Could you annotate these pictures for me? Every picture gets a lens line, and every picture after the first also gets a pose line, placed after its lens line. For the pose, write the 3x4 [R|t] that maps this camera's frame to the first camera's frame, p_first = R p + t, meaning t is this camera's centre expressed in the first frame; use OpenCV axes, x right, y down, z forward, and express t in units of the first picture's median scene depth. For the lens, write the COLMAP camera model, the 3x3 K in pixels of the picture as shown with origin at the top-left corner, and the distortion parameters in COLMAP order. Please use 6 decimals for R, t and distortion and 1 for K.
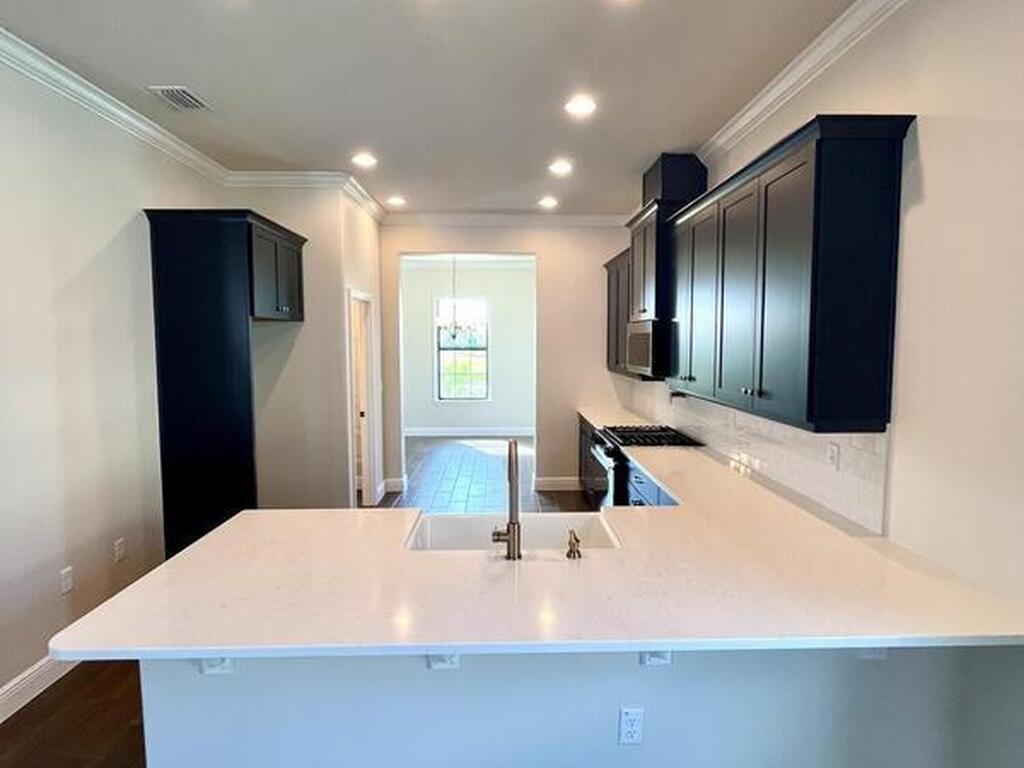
lens RADIAL K [[553.2, 0, 512.0], [0, 553.2, 383.5], [0, 0, 1]] dist [0.002371, 0.000187]
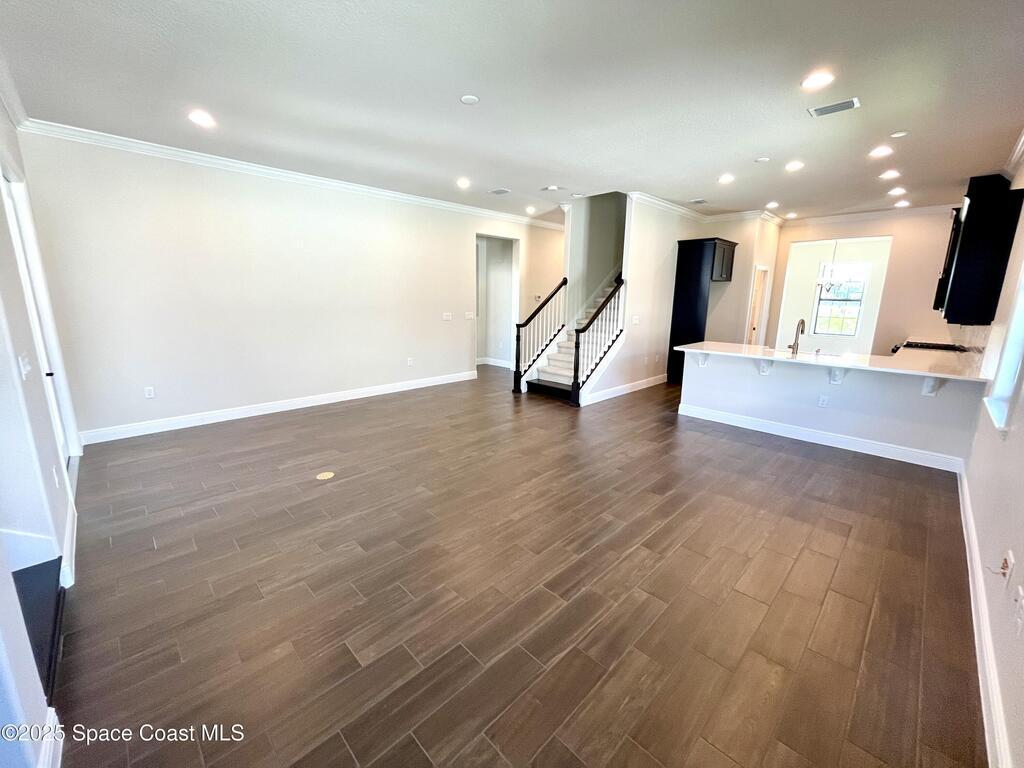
lens RADIAL K [[414.7, 0, 515.4], [0, 414.7, 385.9], [0, 0, 1]] dist [-0.004239, -0.000551]
pose [[0.693267, 0.159986, -0.702699, 0.223404], [-0.068481, 0.985260, 0.156755, 0.085483], [0.717420, -0.060552, 0.694005, -0.692756]]
